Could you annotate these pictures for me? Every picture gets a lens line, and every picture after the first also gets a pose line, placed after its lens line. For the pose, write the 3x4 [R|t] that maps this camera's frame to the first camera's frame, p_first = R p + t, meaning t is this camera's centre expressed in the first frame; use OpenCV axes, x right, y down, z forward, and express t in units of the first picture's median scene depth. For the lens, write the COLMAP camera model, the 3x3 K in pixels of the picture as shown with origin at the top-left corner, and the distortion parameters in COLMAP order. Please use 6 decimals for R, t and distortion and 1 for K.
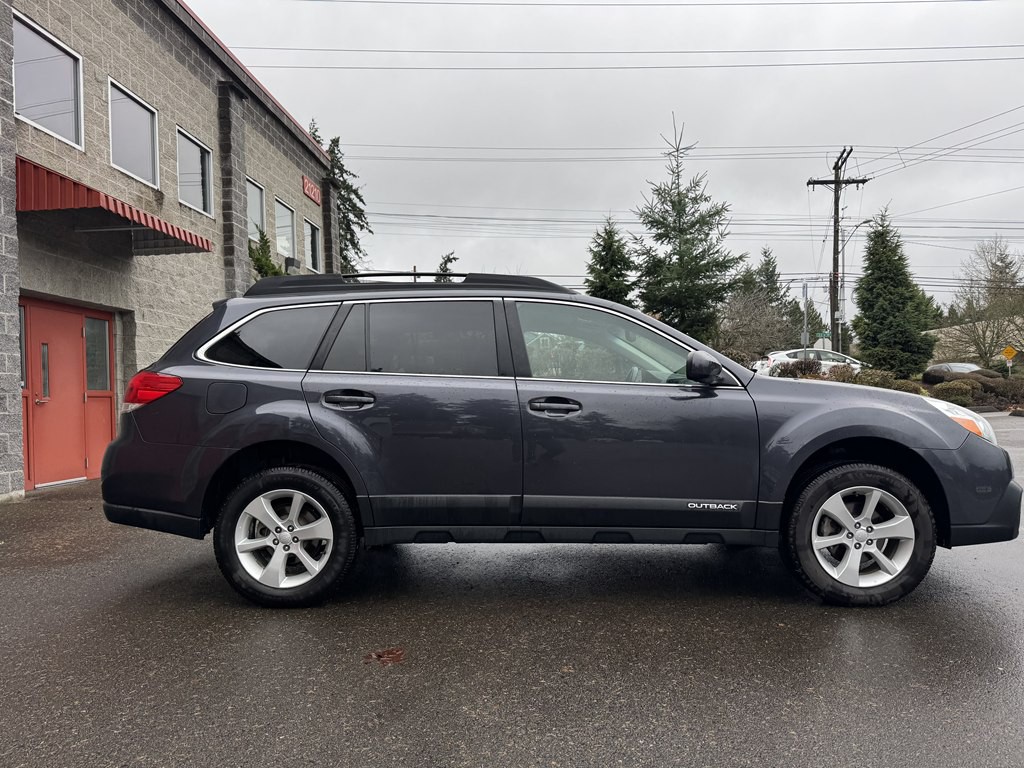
lens RADIAL K [[735.1, 0, 528.7], [0, 735.1, 380.3], [0, 0, 1]] dist [0.024765, -0.004803]
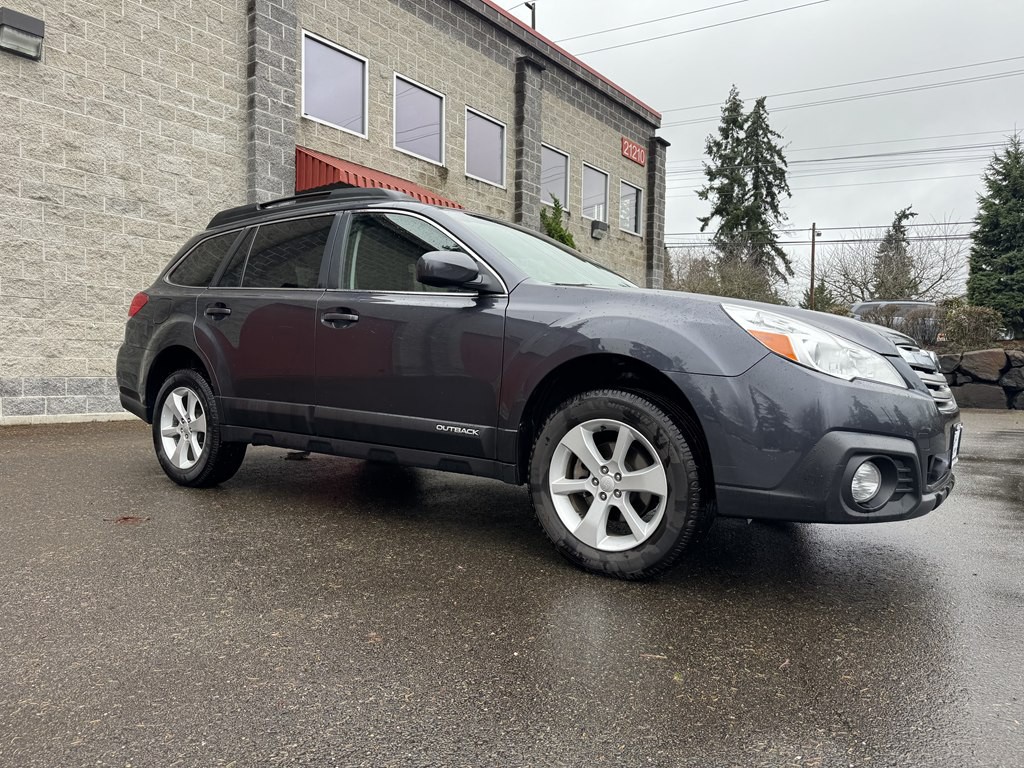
lens RADIAL K [[740.8, 0, 512.0], [0, 740.8, 384.0], [0, 0, 1]] dist [0.059917, -0.043254]
pose [[0.823065, 0.047434, -0.565962, 0.238952], [-0.024965, 0.998565, 0.047384, 0.021778], [0.567398, -0.024871, 0.823068, 0.093248]]
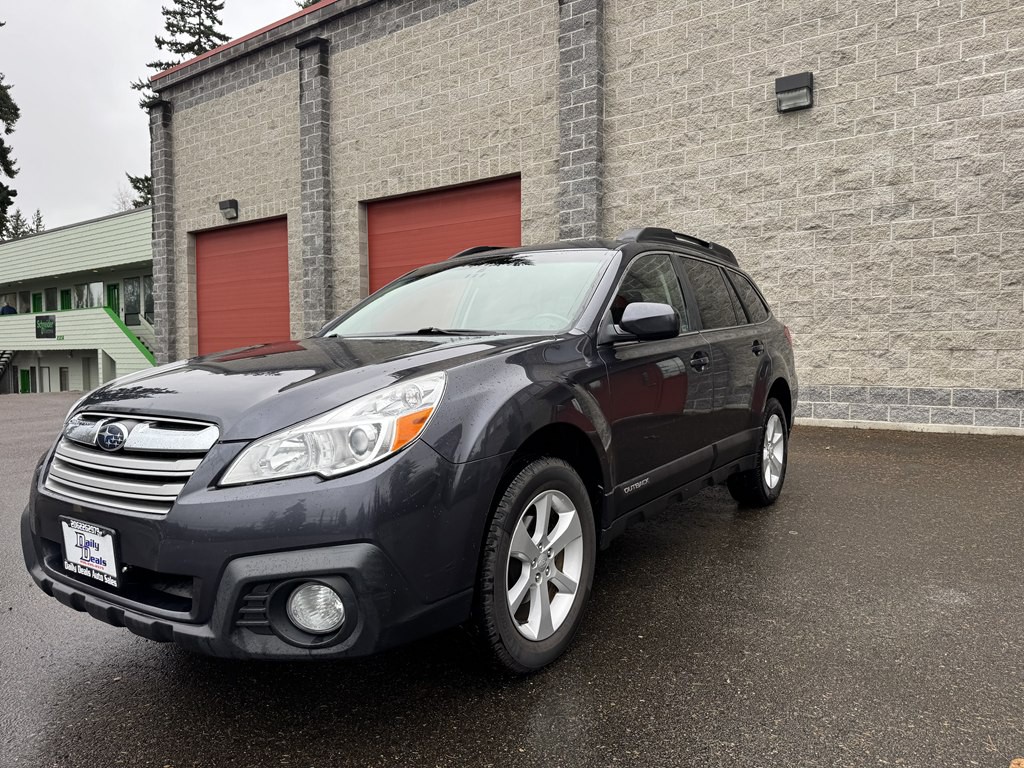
lens RADIAL K [[744.5, 0, 517.7], [0, 744.5, 387.1], [0, 0, 1]] dist [0.019432, -0.009937]
pose [[-0.547545, 0.073623, -0.833531, 0.309338], [0.042652, 0.997283, 0.060069, 0.002233], [0.835688, -0.002662, -0.549198, 0.563520]]
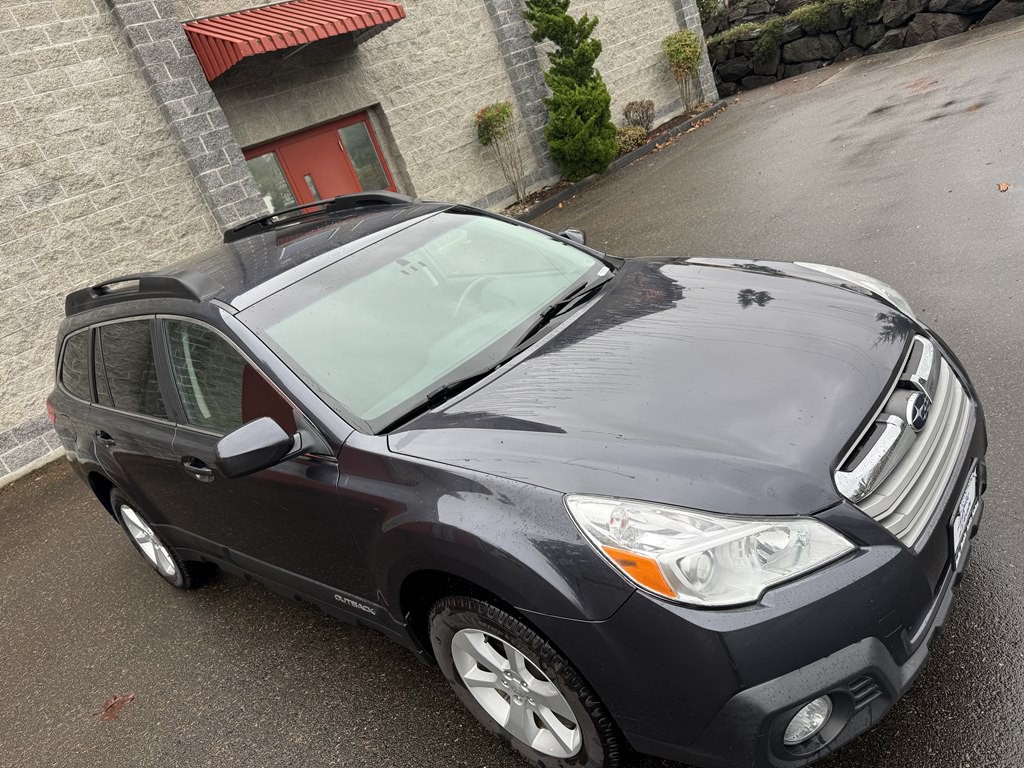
lens RADIAL K [[744.5, 0, 517.7], [0, 744.5, 387.1], [0, 0, 1]] dist [0.019432, -0.009937]
pose [[0.745673, 0.013528, -0.666175, 0.257734], [0.325868, 0.864665, 0.382314, -0.073656], [0.581190, -0.502167, 0.640349, 0.217077]]
